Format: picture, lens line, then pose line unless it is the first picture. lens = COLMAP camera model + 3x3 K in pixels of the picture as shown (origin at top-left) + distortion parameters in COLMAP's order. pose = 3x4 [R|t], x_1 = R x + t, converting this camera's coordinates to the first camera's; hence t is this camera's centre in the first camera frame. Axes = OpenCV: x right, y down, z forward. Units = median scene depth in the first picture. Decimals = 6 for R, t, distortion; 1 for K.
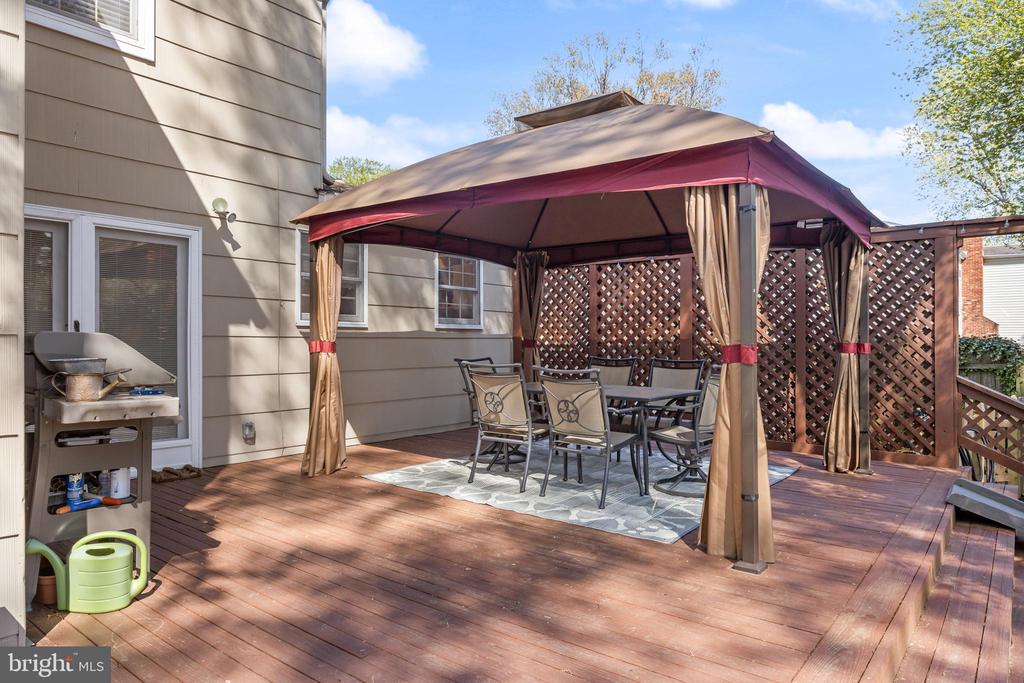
lens RADIAL K [[662.9, 0, 512.0], [0, 662.9, 341.5], [0, 0, 1]] dist [-0.000570, 0.000848]
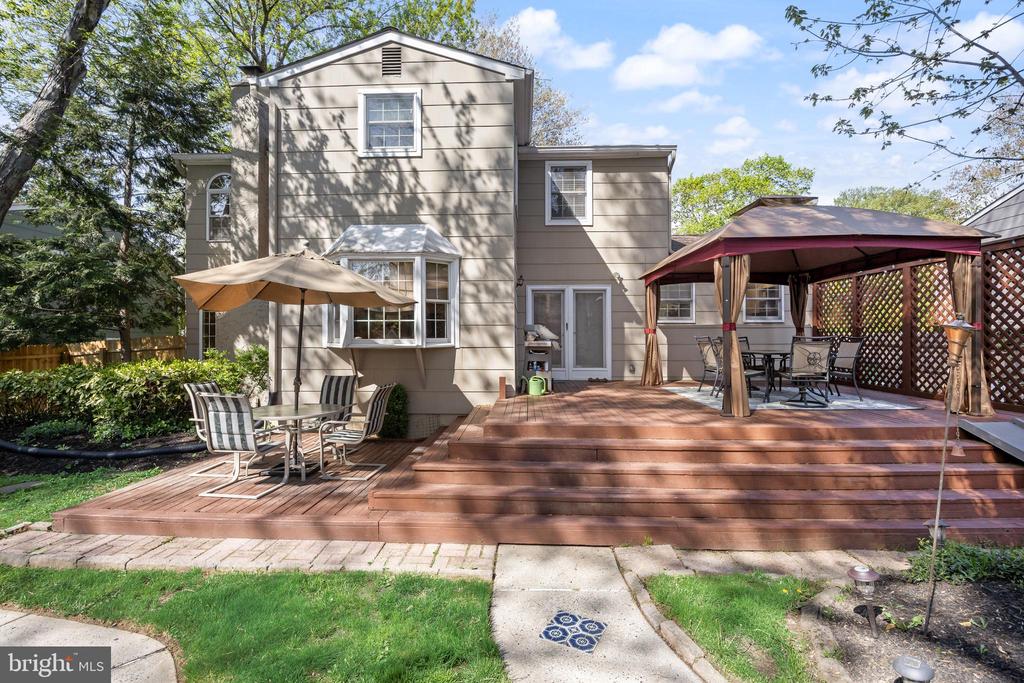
lens RADIAL K [[484.2, 0, 512.0], [0, 484.2, 341.5], [0, 0, 1]] dist [-0.011690, -0.000387]
pose [[0.588344, 0.001081, -0.808610, 0.721164], [0.000407, 0.999999, 0.001633, 0.037548], [0.808610, -0.001290, 0.588343, -0.352292]]
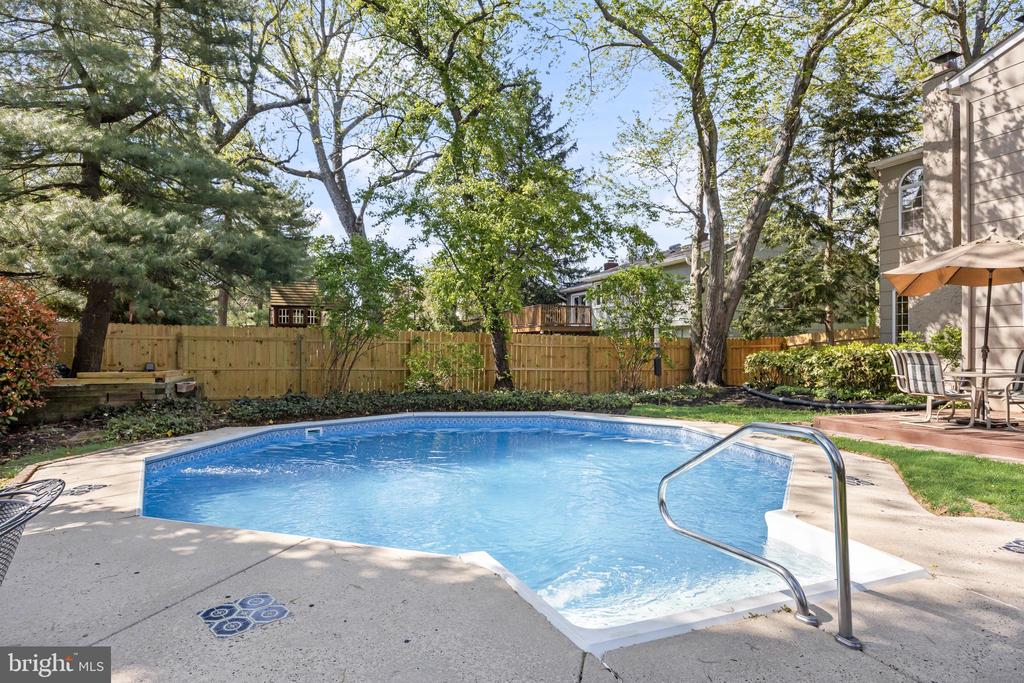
lens RADIAL K [[564.6, 0, 512.0], [0, 564.6, 341.5], [0, 0, 1]] dist [-0.001504, -0.001429]
pose [[-0.506548, -0.006942, -0.862184, 1.376557], [0.003332, 0.999944, -0.010009, 0.109266], [0.862206, -0.007942, -0.506496, -0.417011]]
